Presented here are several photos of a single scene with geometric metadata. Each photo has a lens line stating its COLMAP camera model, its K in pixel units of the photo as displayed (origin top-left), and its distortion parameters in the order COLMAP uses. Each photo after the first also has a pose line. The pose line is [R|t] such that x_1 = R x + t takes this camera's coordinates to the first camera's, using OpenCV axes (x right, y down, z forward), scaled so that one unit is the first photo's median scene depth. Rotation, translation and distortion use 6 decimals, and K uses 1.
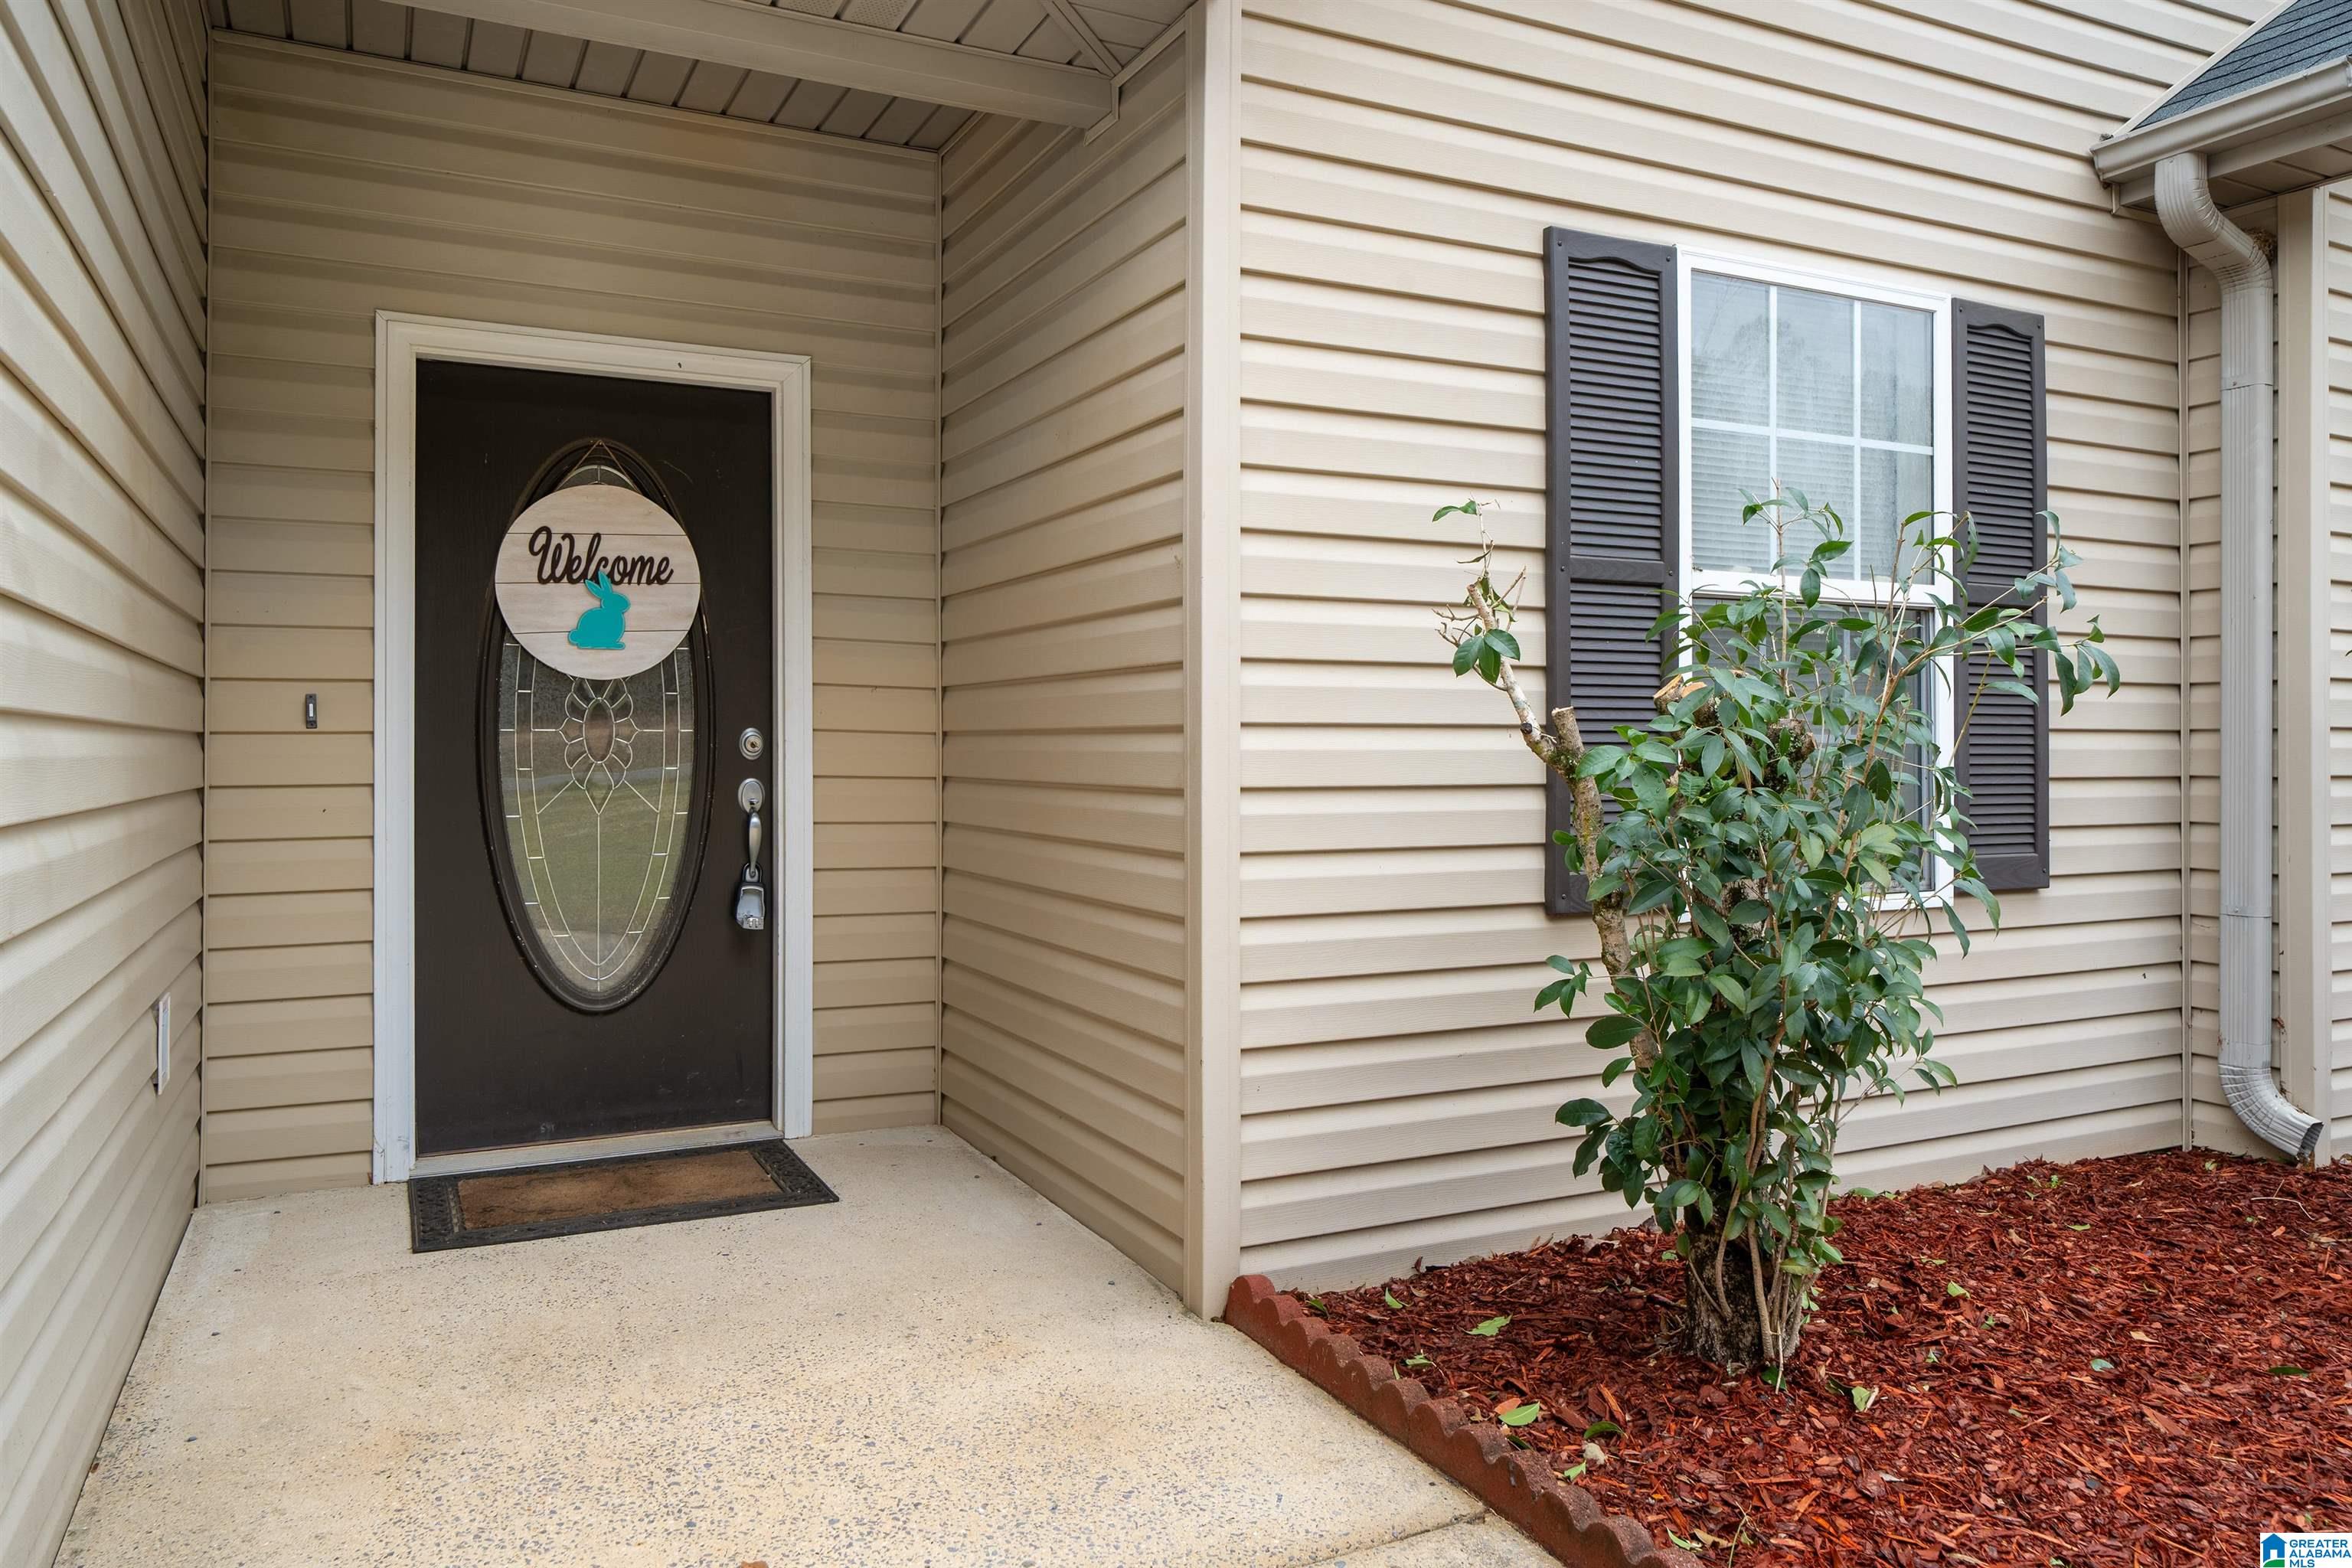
lens RADIAL K [[1582.4, 0, 1173.4], [0, 1582.4, 760.1], [0, 0, 1]] dist [-0.002986, 0.001161]
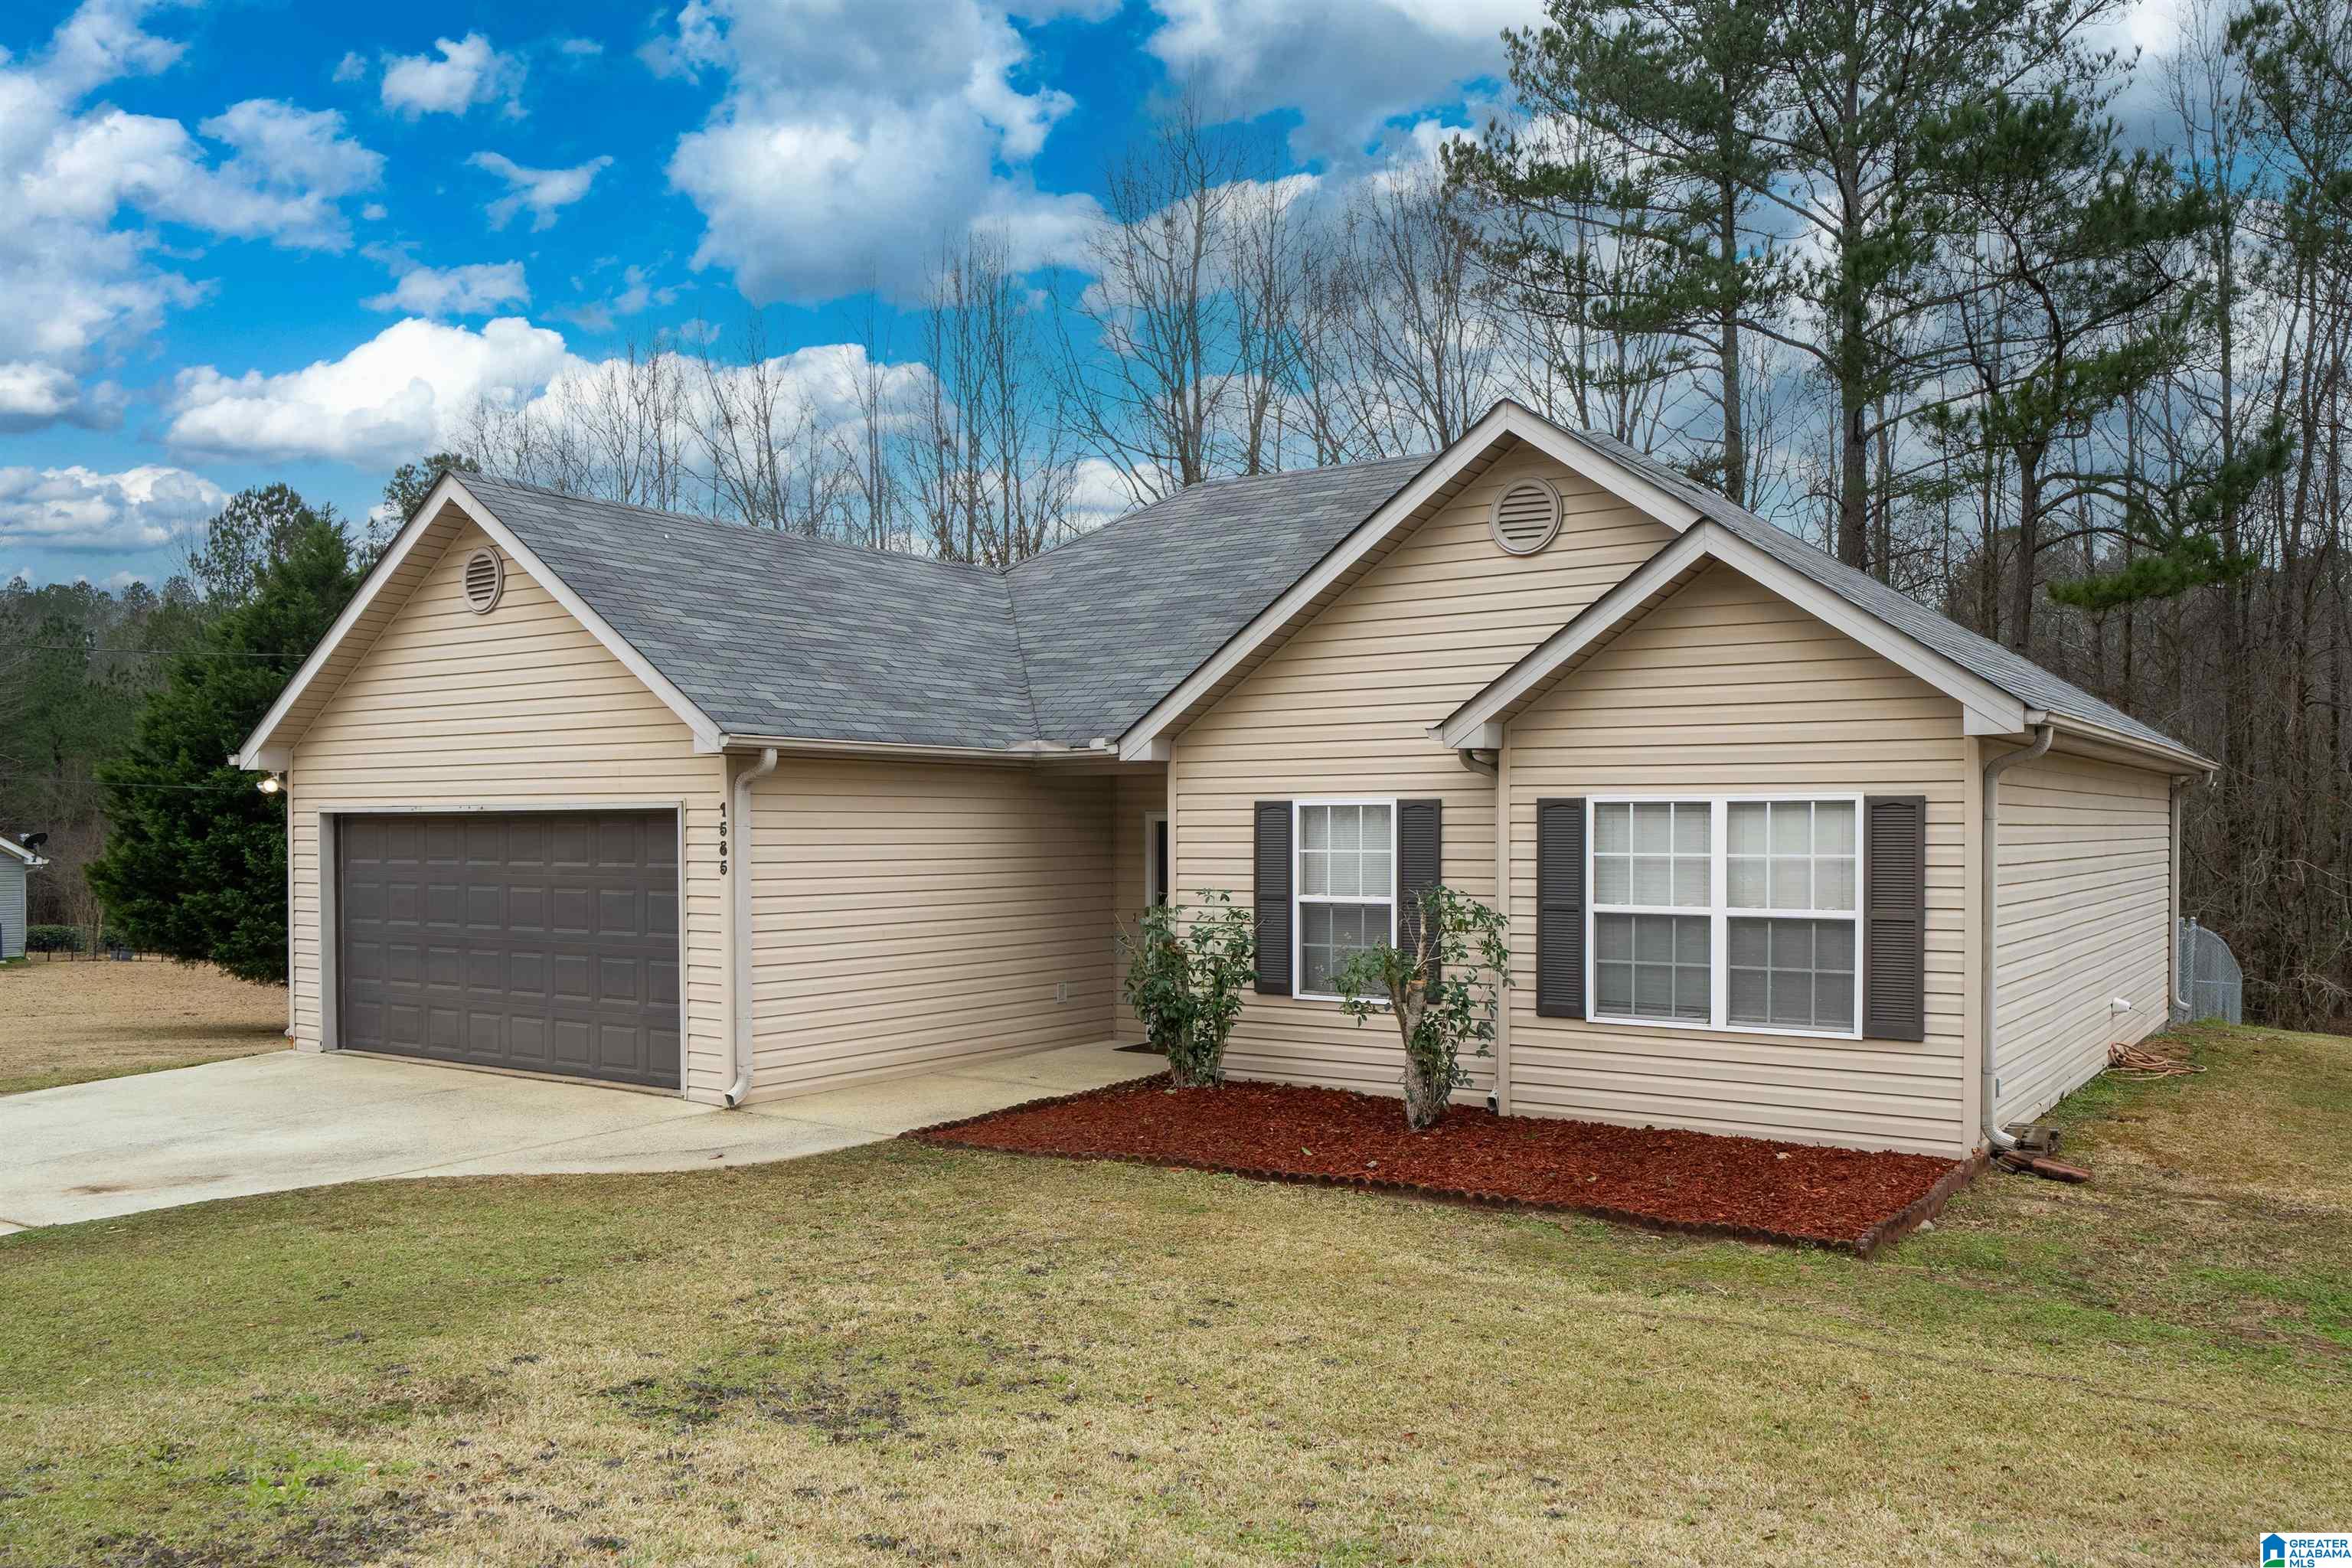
lens RADIAL K [[1789.1, 0, 1175.0], [0, 1789.1, 796.7], [0, 0, 1]] dist [0.005421, 0.001101]
pose [[0.476972, -0.015908, -0.878774, 3.576771], [-0.000455, 0.999832, -0.018347, -0.259597], [0.878918, 0.009151, 0.476885, -1.061047]]
